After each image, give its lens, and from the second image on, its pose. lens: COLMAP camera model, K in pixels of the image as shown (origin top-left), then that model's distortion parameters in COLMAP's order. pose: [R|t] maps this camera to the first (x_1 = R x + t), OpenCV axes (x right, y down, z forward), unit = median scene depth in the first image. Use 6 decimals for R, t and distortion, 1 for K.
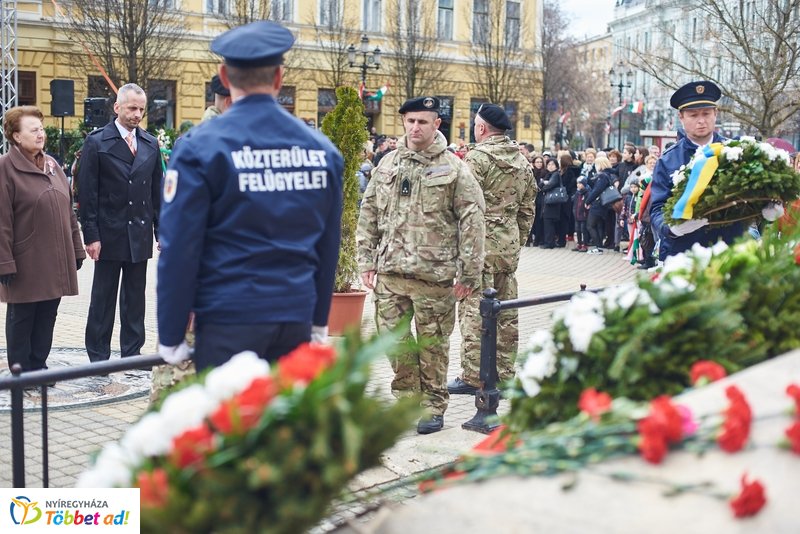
lens RADIAL K [[1159.6, 0, 403.6], [0, 1159.6, 268.5], [0, 0, 1]] dist [-0.130732, 0.202046]
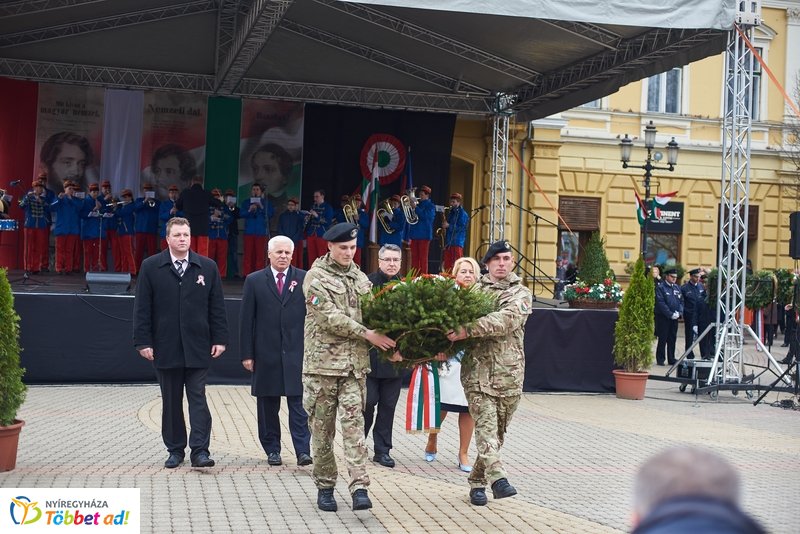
lens RADIAL K [[1159.6, 0, 403.6], [0, 1159.6, 268.5], [0, 0, 1]] dist [-0.130732, 0.202046]
pose [[0.826638, 0.019112, -0.562410, -0.043302], [-0.085425, 0.992102, -0.091845, -0.015823], [0.556213, 0.123966, 0.821742, 0.106250]]
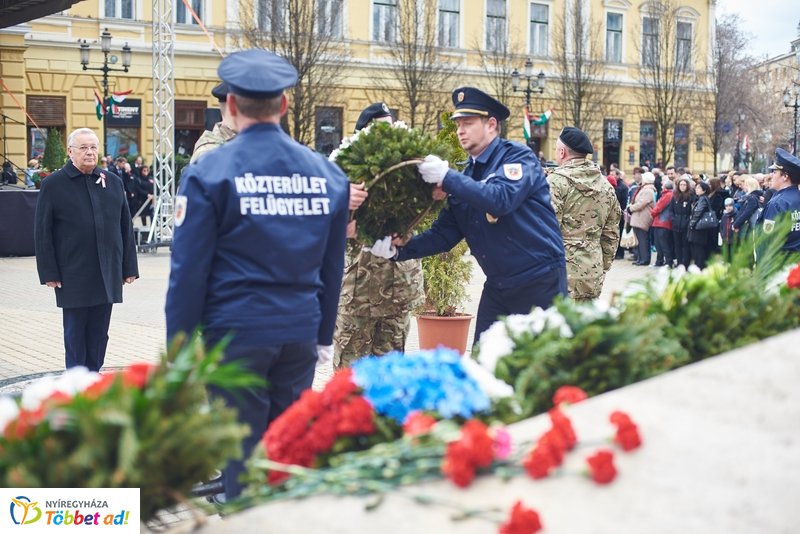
lens RADIAL K [[1159.6, 0, 403.6], [0, 1159.6, 268.5], [0, 0, 1]] dist [-0.130732, 0.202046]
pose [[0.988008, 0.003215, -0.154369, 0.015376], [-0.006465, 0.999768, -0.020560, 0.000081], [0.154267, 0.021311, 0.987799, 0.000250]]
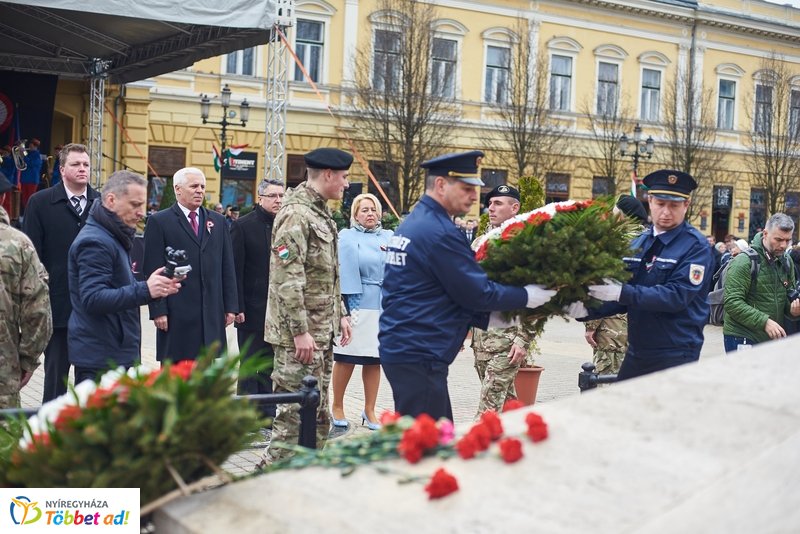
lens RADIAL K [[1159.6, 0, 403.6], [0, 1159.6, 268.5], [0, 0, 1]] dist [-0.130732, 0.202046]
pose [[0.967836, 0.030736, -0.249696, 0.025753], [-0.049081, 0.996506, -0.067576, 0.001638], [0.246746, 0.077657, 0.965964, -0.015625]]
